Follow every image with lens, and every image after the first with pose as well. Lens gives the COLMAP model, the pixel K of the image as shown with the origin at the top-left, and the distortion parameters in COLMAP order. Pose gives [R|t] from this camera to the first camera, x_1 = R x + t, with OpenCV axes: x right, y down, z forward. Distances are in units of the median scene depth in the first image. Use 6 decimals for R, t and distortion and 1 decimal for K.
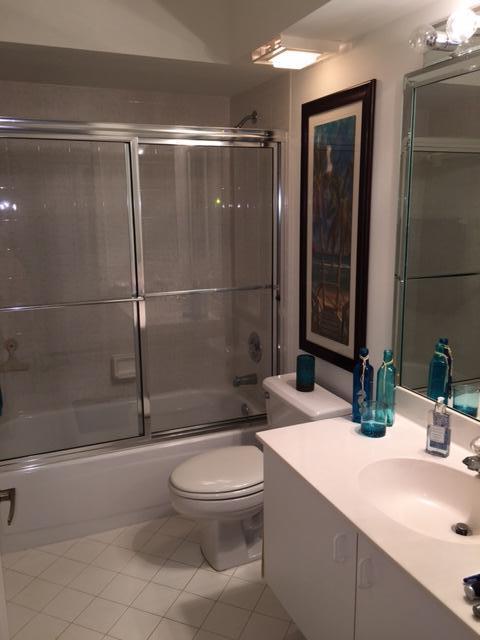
lens RADIAL K [[550.2, 0, 239.7], [0, 550.2, 317.3], [0, 0, 1]] dist [0.060786, -0.054410]
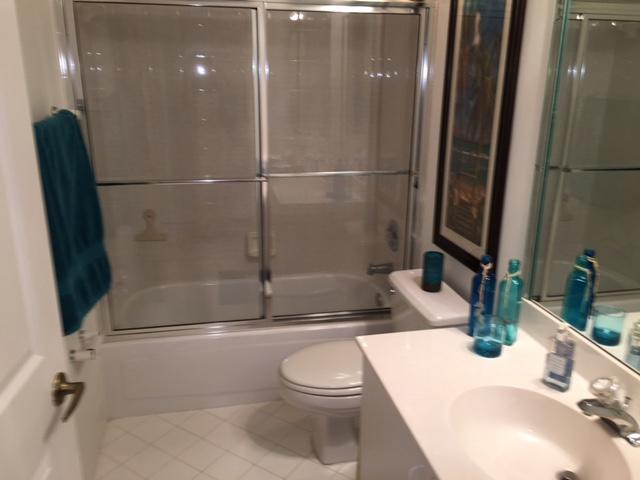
lens RADIAL K [[550.2, 0, 319.2], [0, 550.2, 241.8], [0, 0, 1]] dist [0.060786, -0.054410]
pose [[0.981828, 0.078777, -0.172651, 0.087803], [-0.062198, 0.993099, 0.099425, -0.026506], [0.179292, -0.086880, 0.979952, 0.076012]]
